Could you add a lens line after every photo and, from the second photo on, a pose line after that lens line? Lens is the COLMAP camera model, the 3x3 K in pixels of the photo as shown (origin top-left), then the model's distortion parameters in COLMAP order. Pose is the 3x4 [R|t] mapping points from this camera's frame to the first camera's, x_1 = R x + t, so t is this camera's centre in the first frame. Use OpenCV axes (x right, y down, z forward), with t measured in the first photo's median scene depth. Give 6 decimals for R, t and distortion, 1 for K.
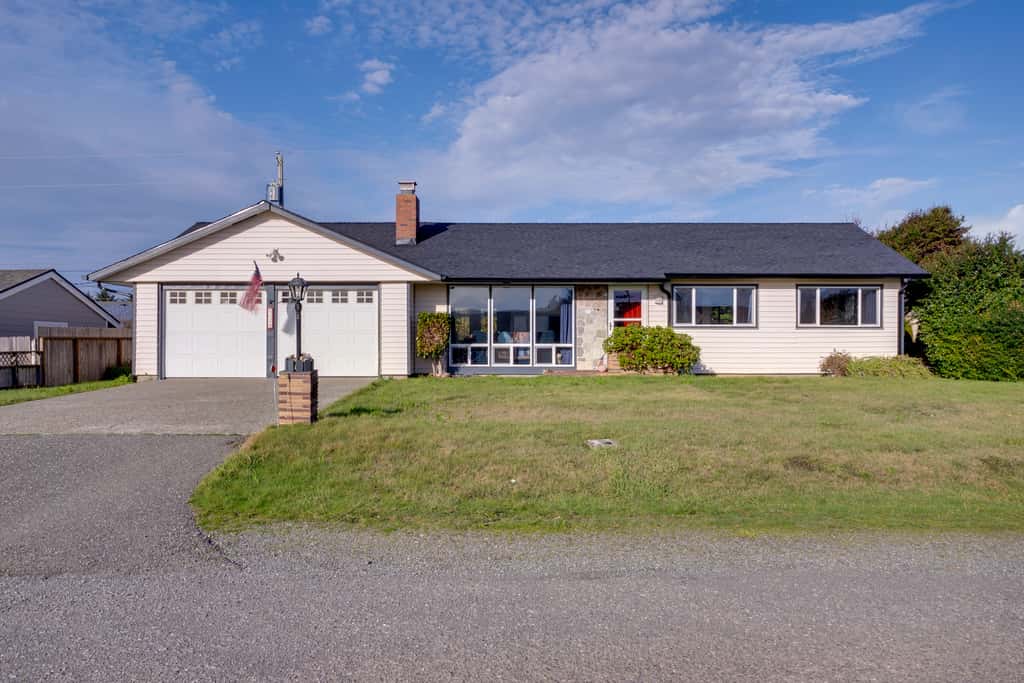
lens RADIAL K [[724.3, 0, 512.0], [0, 724.3, 341.5], [0, 0, 1]] dist [0.003813, -0.001453]
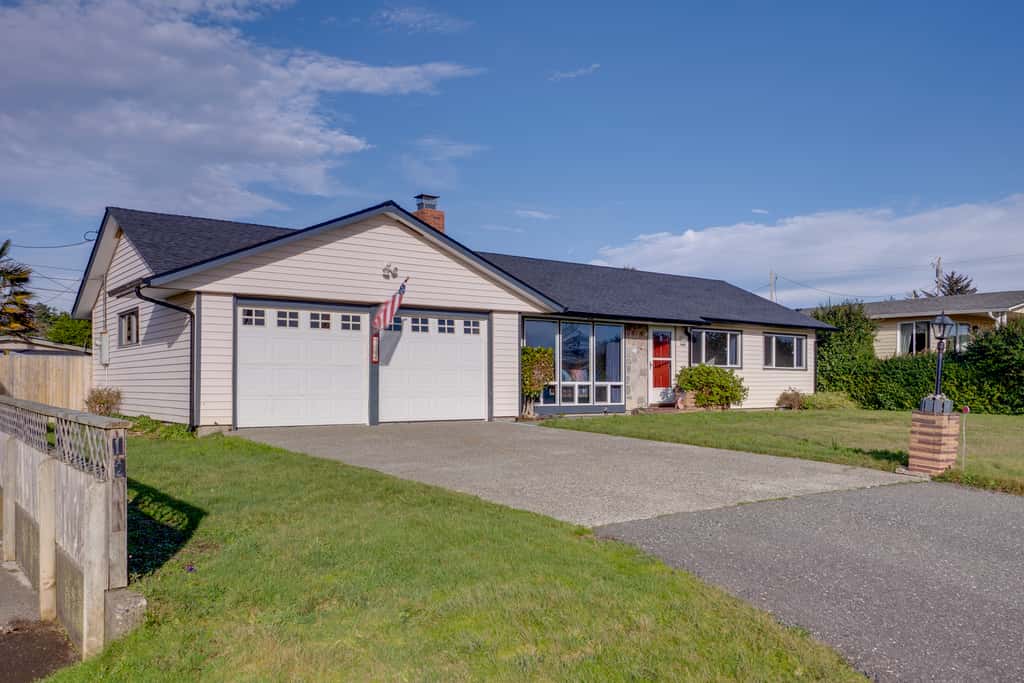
lens RADIAL K [[785.8, 0, 514.4], [0, 785.8, 387.7], [0, 0, 1]] dist [0.002098, 0.004974]
pose [[0.813325, -0.001925, 0.581806, -0.677413], [-0.000952, 0.999989, 0.004640, 0.006097], [-0.581808, -0.004327, 0.813314, 0.199100]]
